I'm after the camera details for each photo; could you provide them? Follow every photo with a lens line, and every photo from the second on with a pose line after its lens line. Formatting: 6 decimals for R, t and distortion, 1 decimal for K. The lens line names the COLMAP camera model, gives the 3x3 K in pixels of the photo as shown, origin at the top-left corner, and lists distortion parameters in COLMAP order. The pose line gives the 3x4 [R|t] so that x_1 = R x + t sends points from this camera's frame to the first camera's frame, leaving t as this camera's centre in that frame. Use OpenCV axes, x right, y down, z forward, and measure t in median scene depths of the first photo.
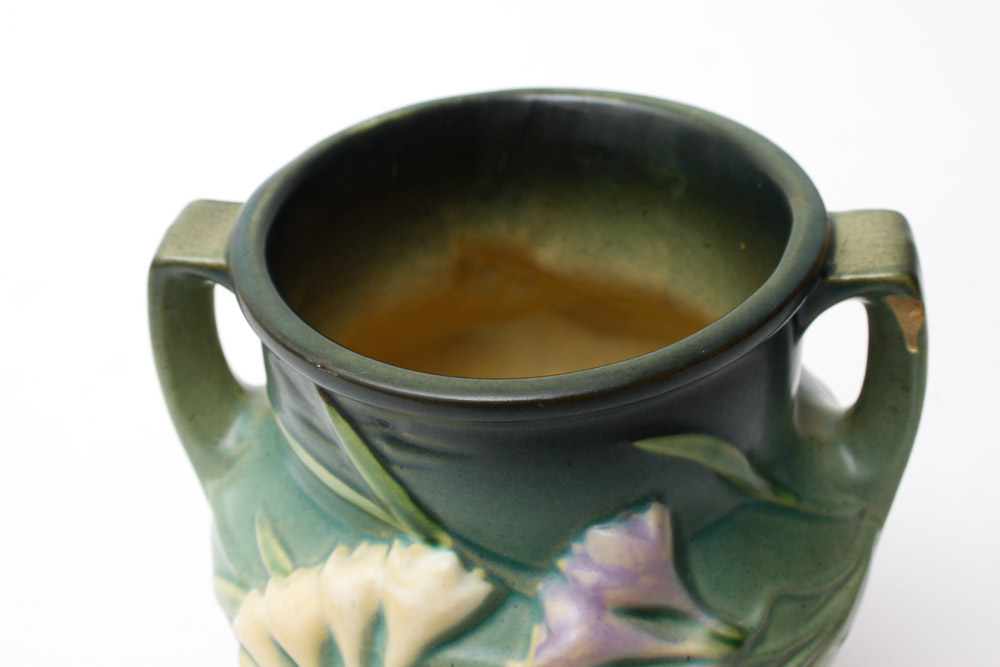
lens RADIAL K [[1484.2, 0, 500.0], [0, 1484.2, 333.5], [0, 0, 1]] dist [-0.050178, -0.037810]
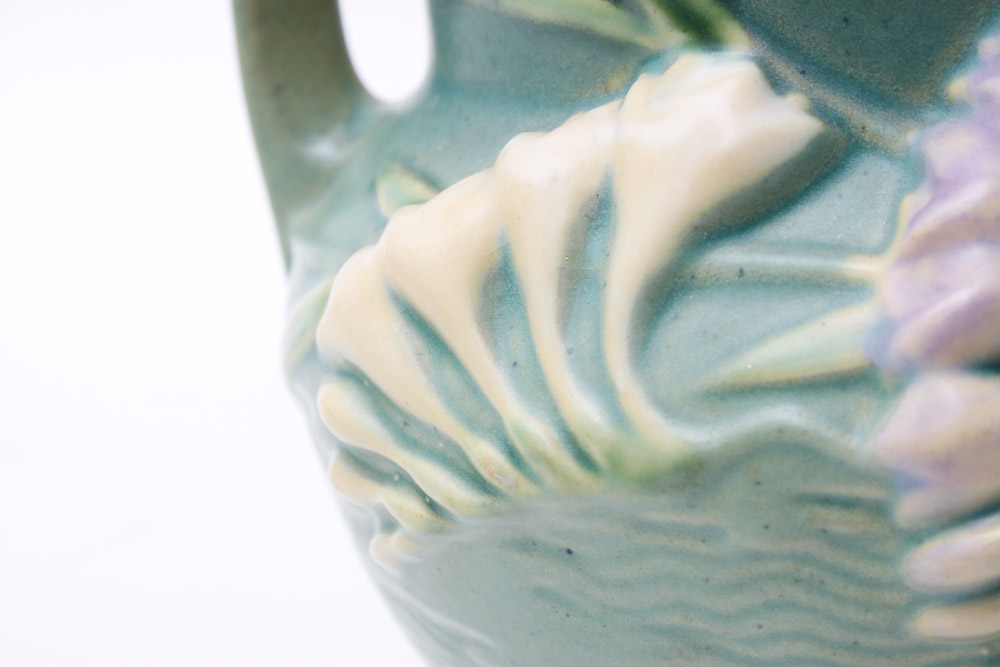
lens RADIAL K [[2018.0, 0, 500.0], [0, 2018.0, 333.5], [0, 0, 1]] dist [0.037351, 0.017969]
pose [[0.994834, 0.040331, -0.093160, -0.048717], [-0.074801, 0.911644, -0.404117, 0.528977], [0.068630, 0.408998, 0.909951, 0.363855]]
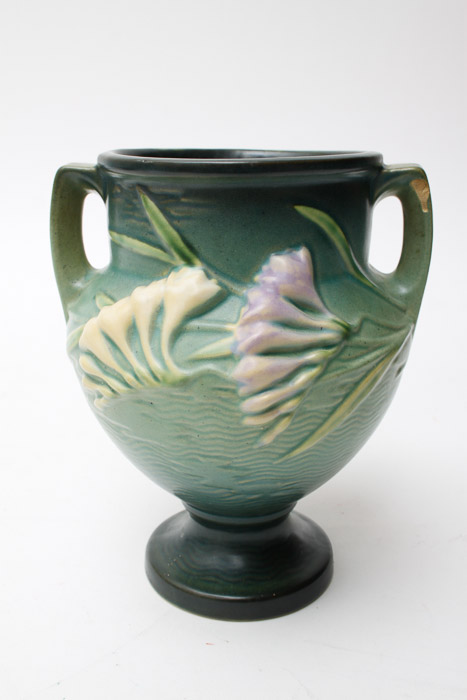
lens RADIAL K [[785.9, 0, 233.5], [0, 785.9, 350.0], [0, 0, 1]] dist [-0.010052, -0.006512]
pose [[0.997683, 0.046420, 0.049733, -0.035773], [-0.024391, 0.926504, -0.375493, 0.624800], [-0.063508, 0.373410, 0.925490, 0.071812]]
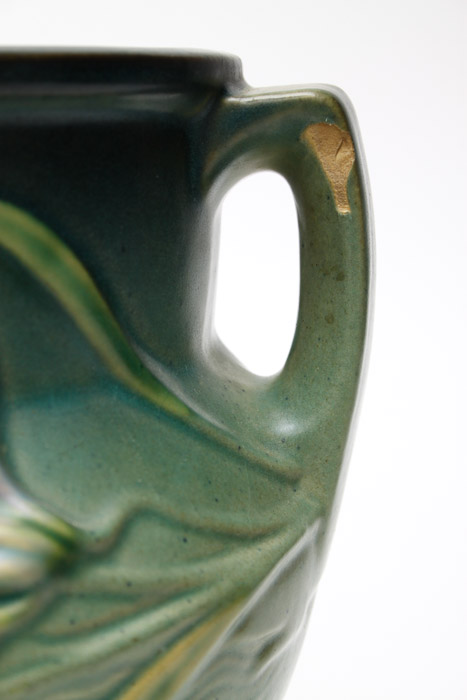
lens RADIAL K [[1412.6, 0, 233.9], [0, 1412.6, 362.6], [0, 0, 1]] dist [0.037351, 0.017969]
pose [[0.997806, 0.064012, 0.016886, 0.220233], [-0.049445, 0.890201, -0.452877, 0.420216], [-0.044021, 0.451048, 0.891413, 0.399783]]
